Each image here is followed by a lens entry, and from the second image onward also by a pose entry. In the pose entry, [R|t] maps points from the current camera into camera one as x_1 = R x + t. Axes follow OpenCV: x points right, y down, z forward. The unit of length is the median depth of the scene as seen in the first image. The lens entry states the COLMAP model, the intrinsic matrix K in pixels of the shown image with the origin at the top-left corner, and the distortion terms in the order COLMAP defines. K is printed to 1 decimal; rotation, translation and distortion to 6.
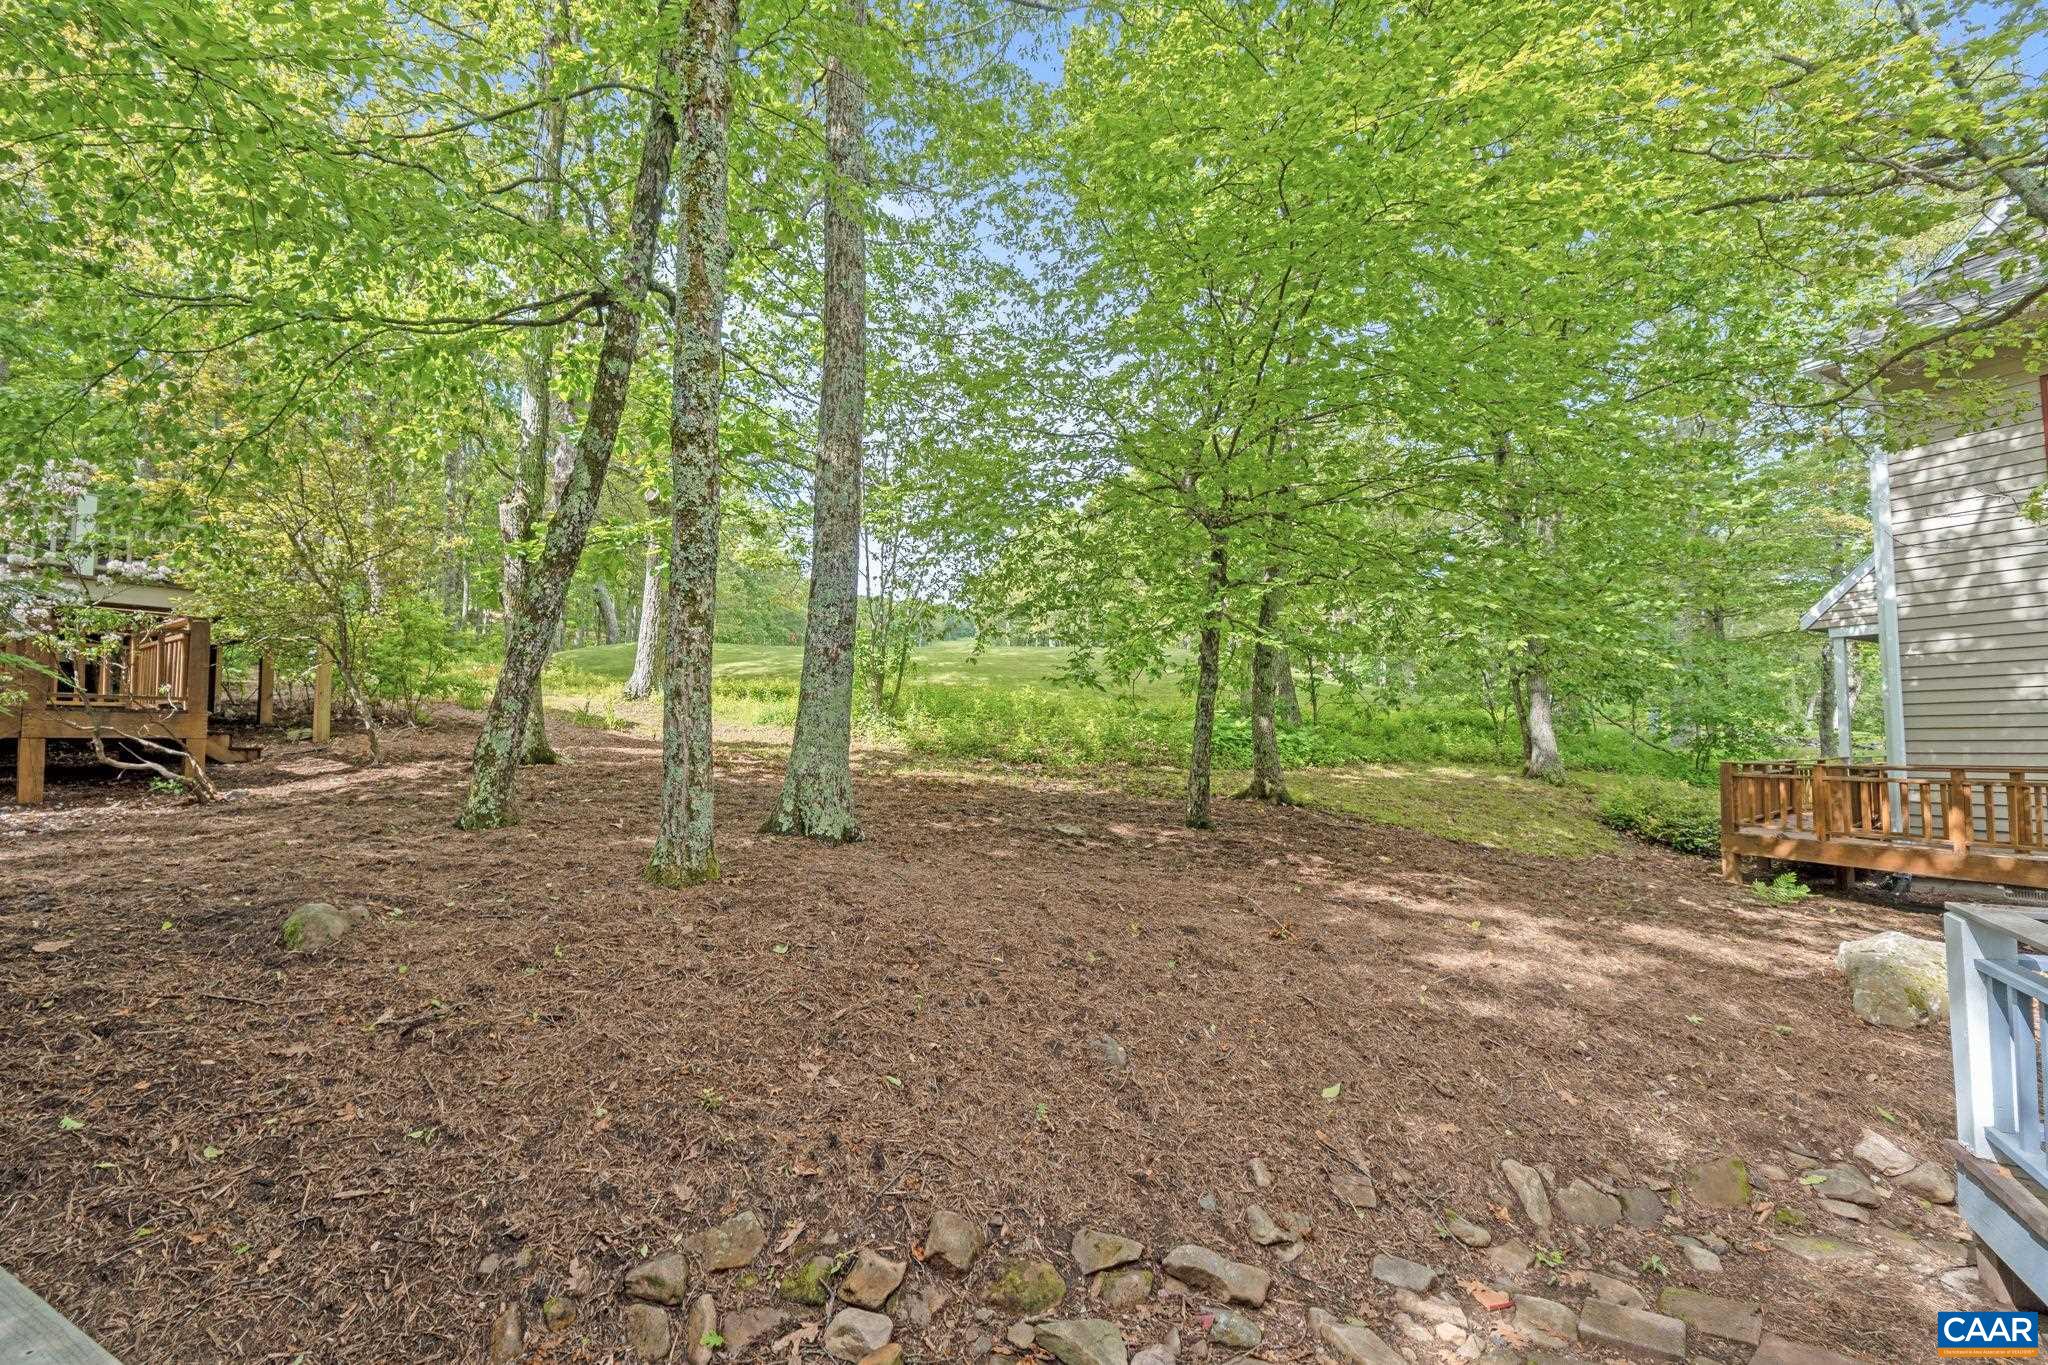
lens RADIAL K [[851.7, 0, 1028.9], [0, 851.7, 692.9], [0, 0, 1]] dist [-0.005055, -0.000244]
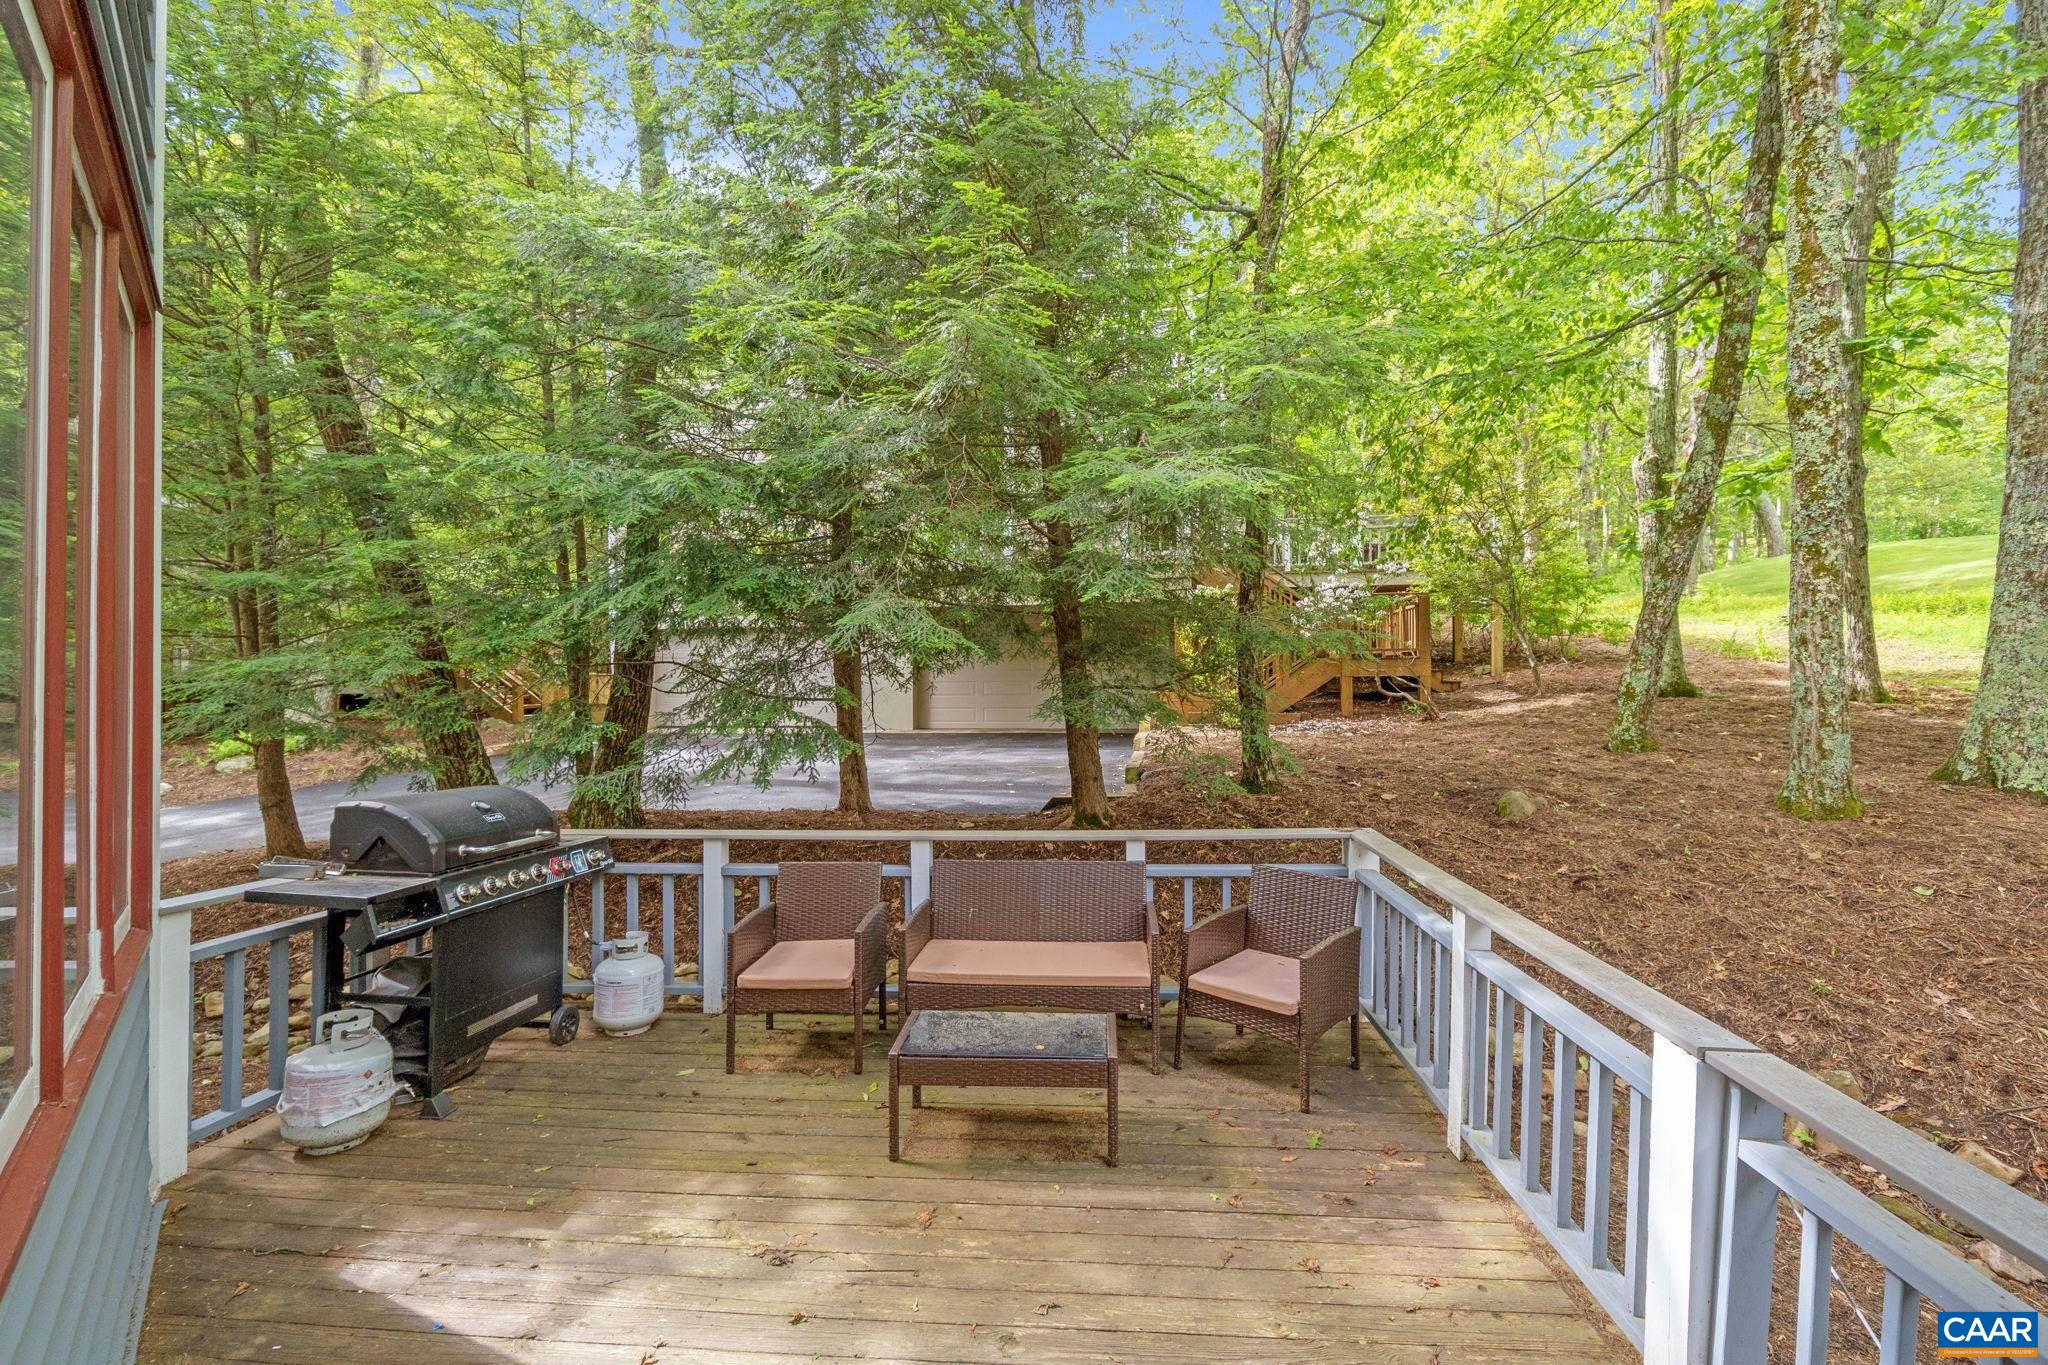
lens RADIAL K [[851.7, 0, 1046.2], [0, 851.7, 692.0], [0, 0, 1]] dist [-0.005055, -0.000244]
pose [[0.388904, 0.014449, -0.921165, 0.164333], [0.067218, 0.996767, 0.044013, -0.037432], [0.918823, -0.079035, 0.386675, -0.243673]]
